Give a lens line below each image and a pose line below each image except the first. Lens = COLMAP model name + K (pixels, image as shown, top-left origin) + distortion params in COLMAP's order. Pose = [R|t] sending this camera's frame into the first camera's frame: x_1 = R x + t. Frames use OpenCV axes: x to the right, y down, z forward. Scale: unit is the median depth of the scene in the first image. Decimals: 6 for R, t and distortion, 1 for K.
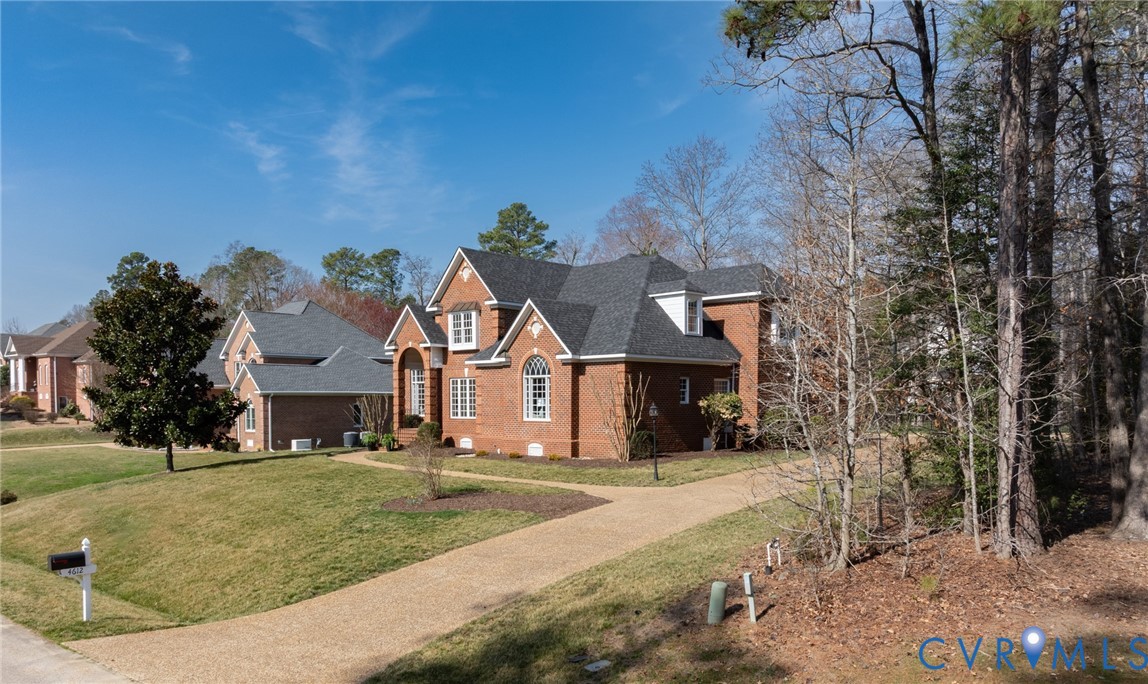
lens RADIAL K [[904.7, 0, 590.0], [0, 904.7, 437.5], [0, 0, 1]] dist [0.003225, -0.000371]
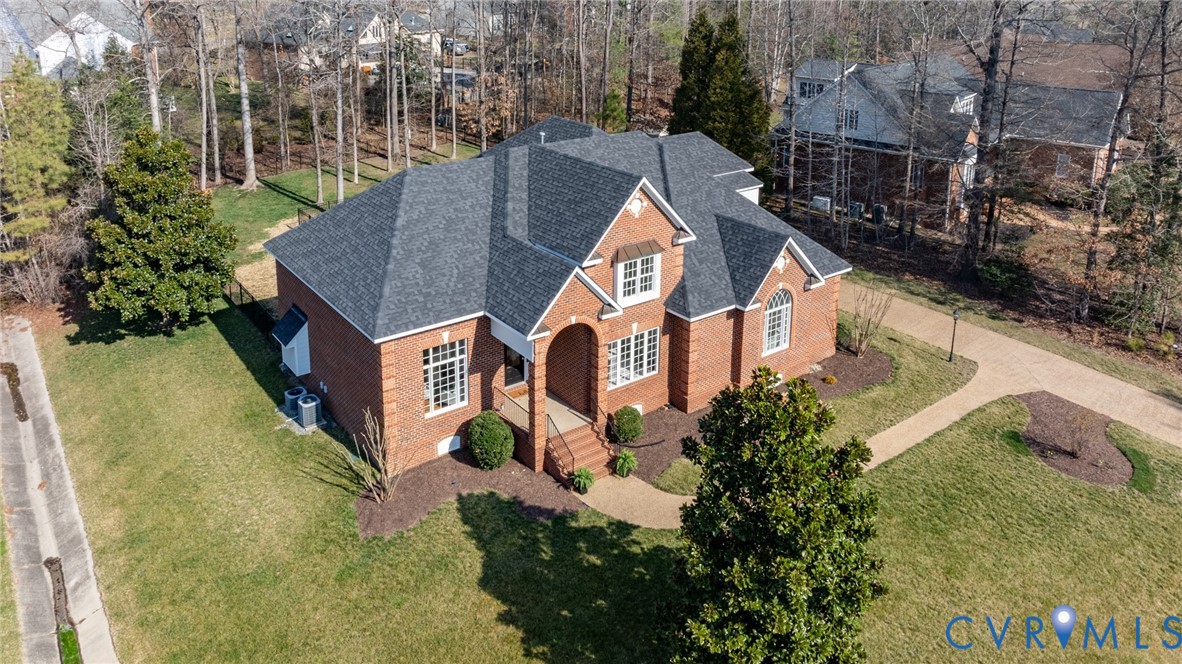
lens RADIAL K [[859.1, 0, 590.0], [0, 859.1, 138.1], [0, 0, 1]] dist [-0.012184, -0.005476]
pose [[0.164324, -0.188135, 0.968299, -0.822925], [0.029264, 0.982141, 0.185858, -0.368958], [-0.985972, -0.002204, 0.166895, 0.905657]]
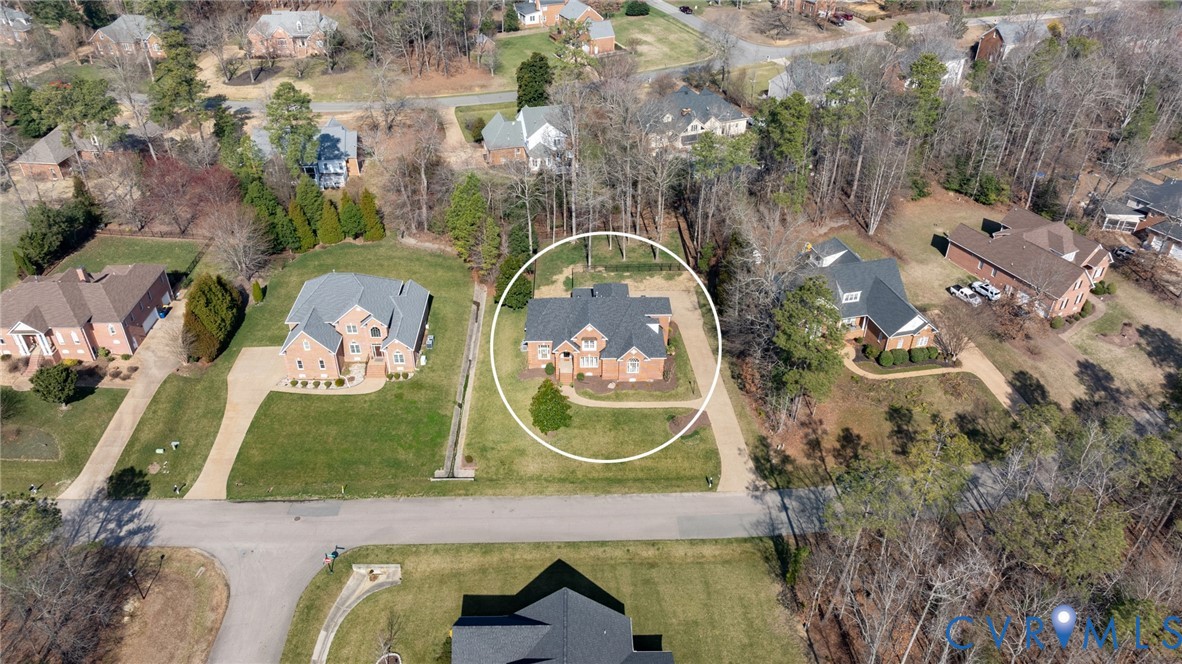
lens RADIAL K [[806.7, 0, 612.1], [0, 806.7, 369.4], [0, 0, 1]] dist [0.041965, -0.001067]
pose [[0.696480, -0.413031, 0.586789, -1.699133], [0.004942, 0.820479, 0.571655, -1.588953], [-0.717559, -0.395246, 0.573489, -0.644409]]
